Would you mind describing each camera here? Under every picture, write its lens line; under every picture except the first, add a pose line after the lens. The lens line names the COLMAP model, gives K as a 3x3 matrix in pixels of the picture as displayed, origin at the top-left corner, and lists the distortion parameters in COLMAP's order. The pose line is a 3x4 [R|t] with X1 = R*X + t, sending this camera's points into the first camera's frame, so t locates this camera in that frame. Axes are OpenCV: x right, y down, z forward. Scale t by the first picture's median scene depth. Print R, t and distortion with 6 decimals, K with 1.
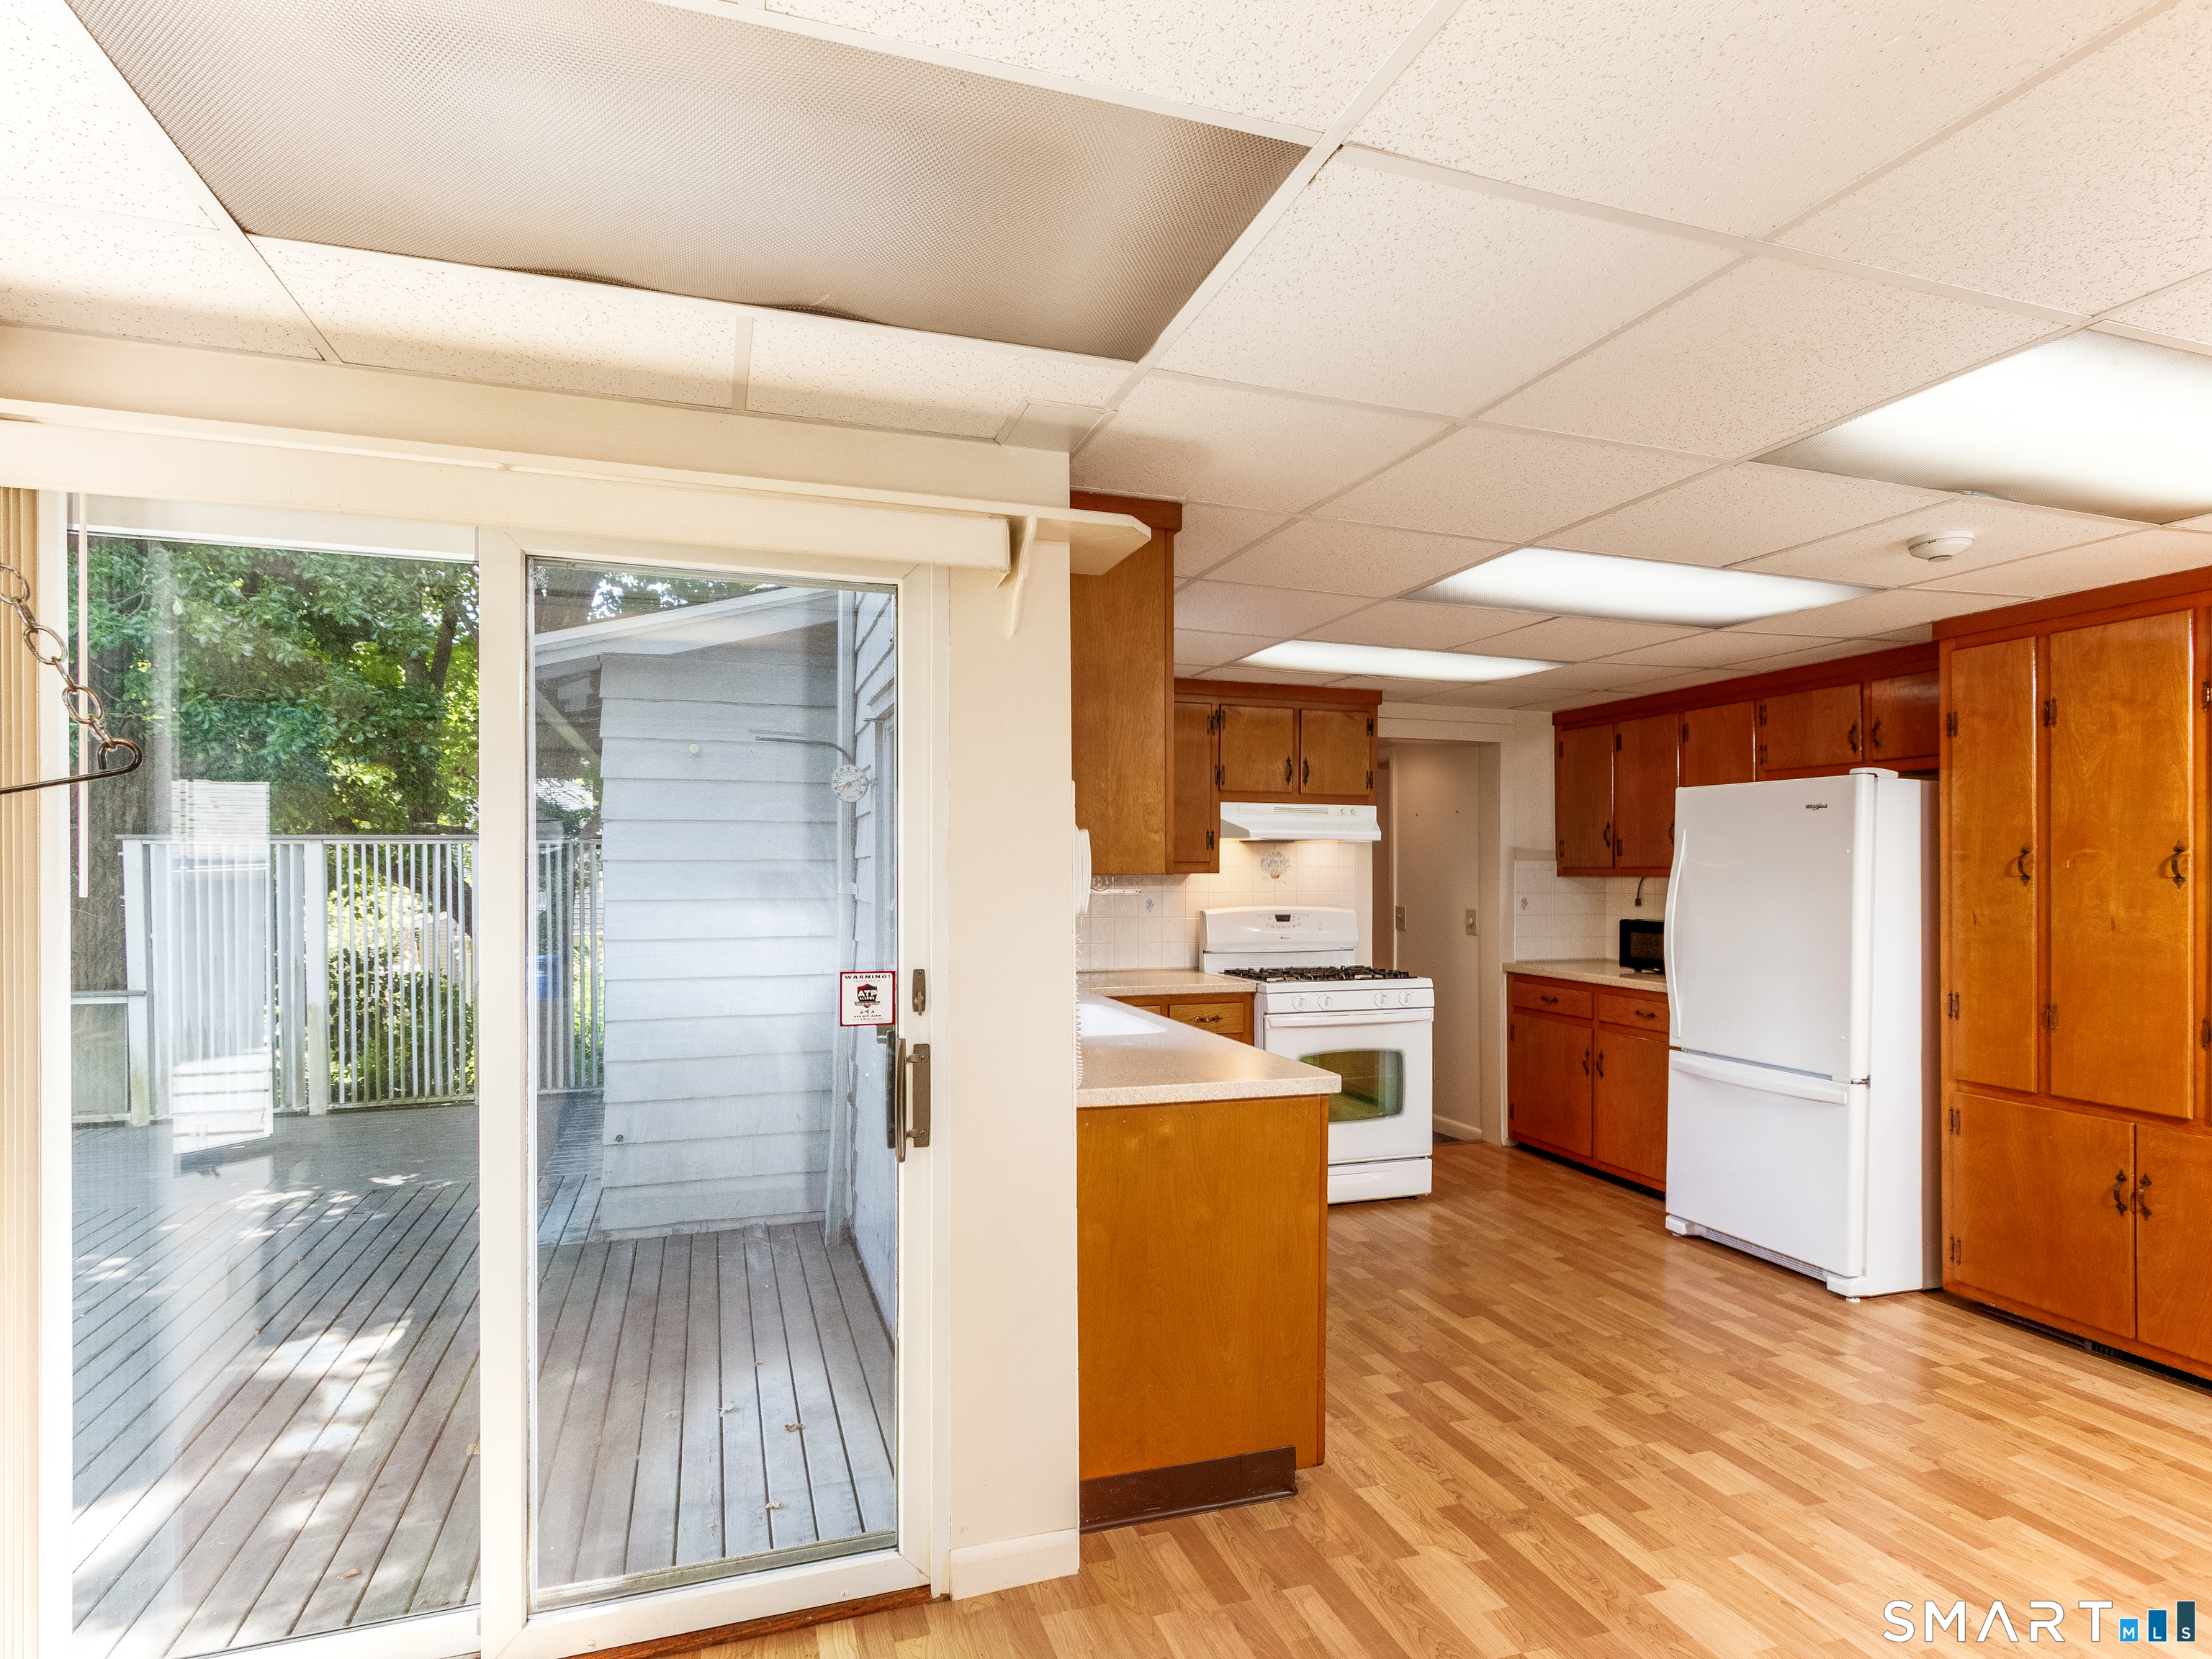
lens RADIAL K [[1153.6, 0, 1063.9], [0, 1153.6, 869.7], [0, 0, 1]] dist [-0.007590, 0.004582]
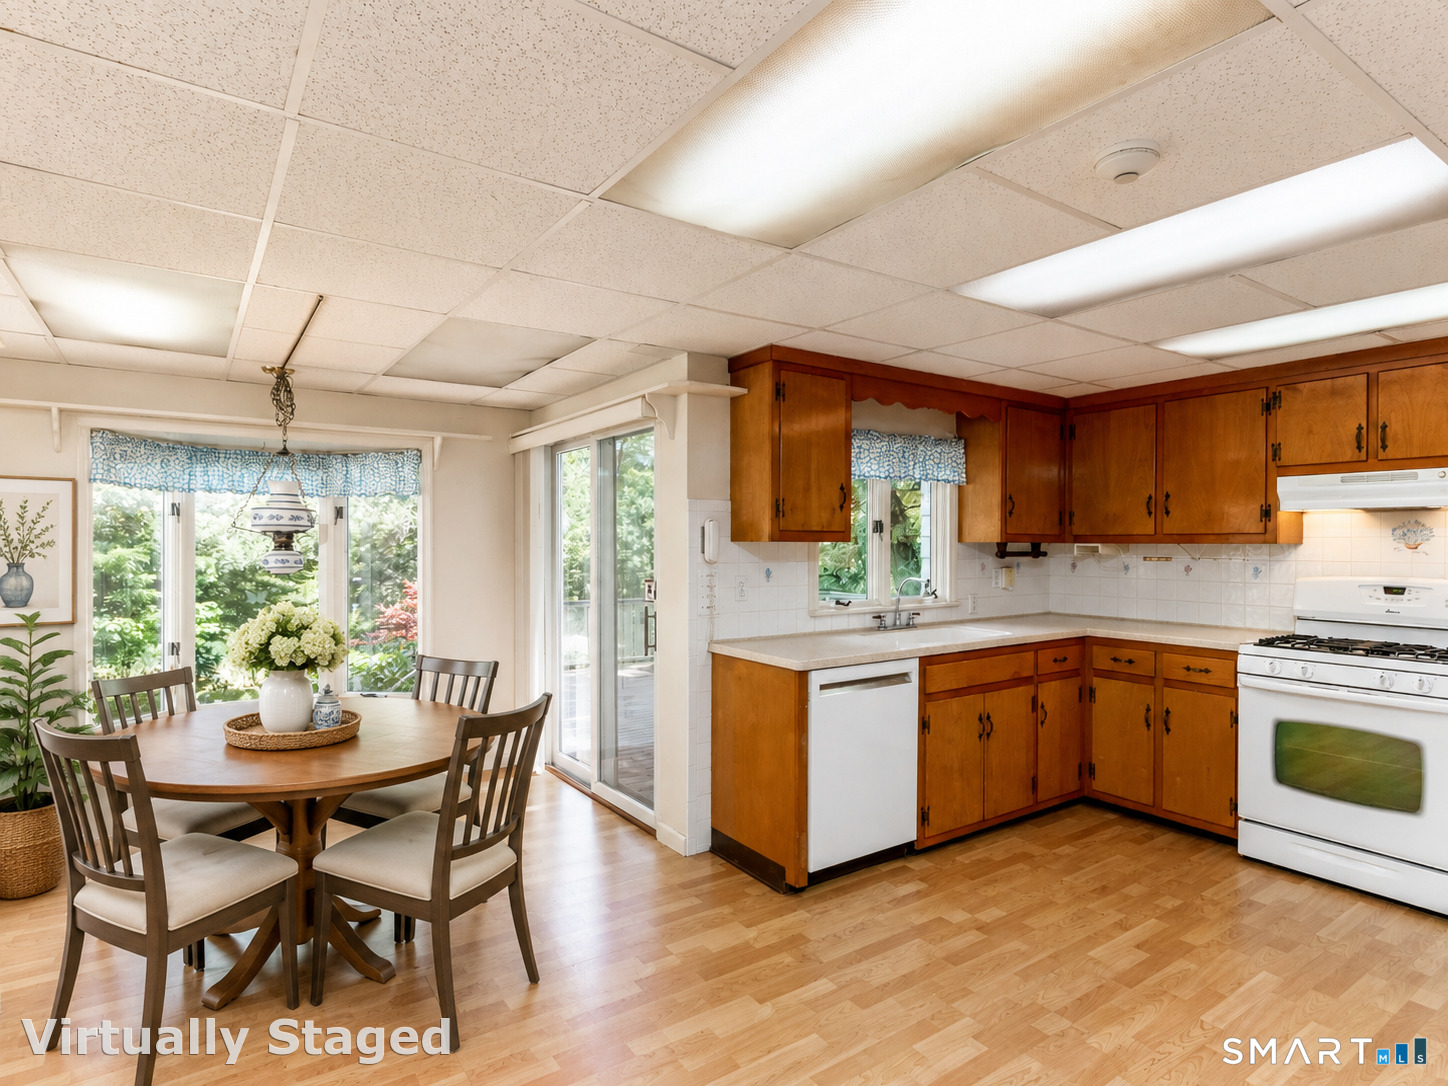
lens RADIAL K [[766.7, 0, 698.3], [0, 766.7, 546.2], [0, 0, 1]] dist [0.004008, -0.001959]
pose [[0.269847, -0.005757, -0.962886, 1.030981], [0.002732, 0.999983, -0.005214, 0.011091], [0.962899, -0.001224, 0.269858, 0.441087]]
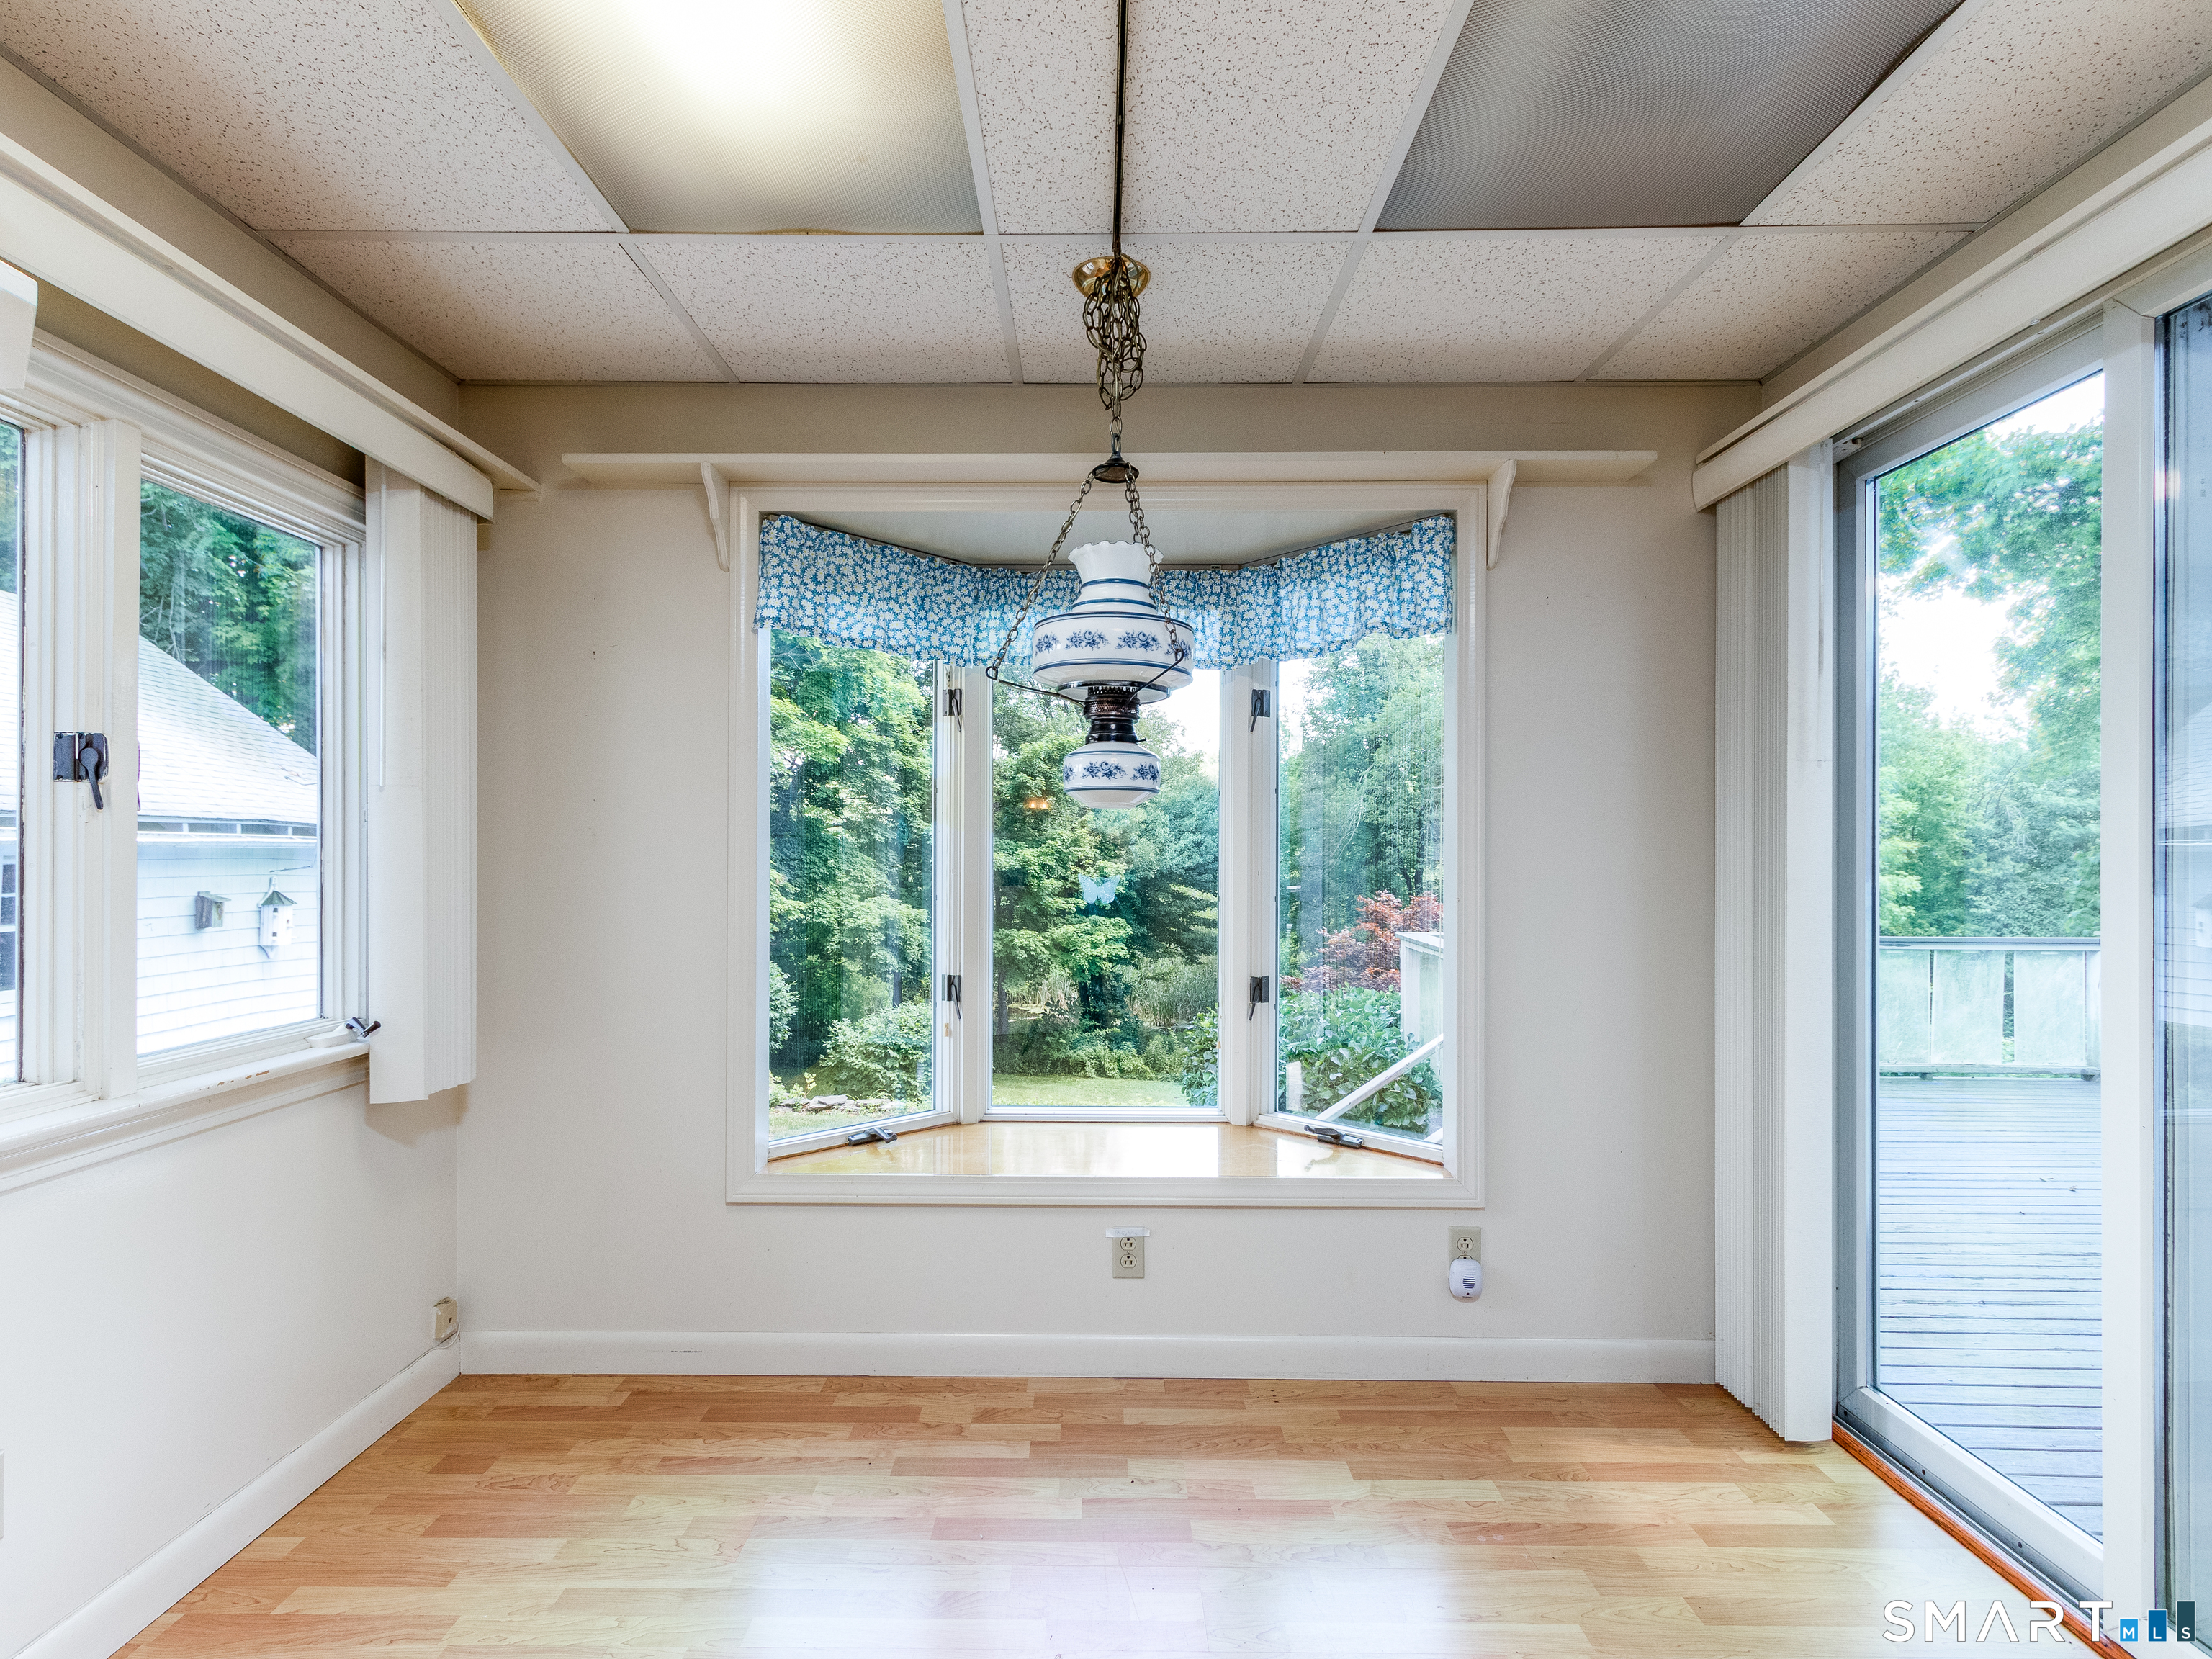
lens RADIAL K [[1153.6, 0, 1091.9], [0, 1153.6, 842.5], [0, 0, 1]] dist [-0.007590, 0.004582]
pose [[-0.312808, -0.010759, -0.949755, 0.926325], [-0.005810, 0.999939, -0.009414, 0.019883], [0.949799, 0.002574, -0.312852, 0.425206]]
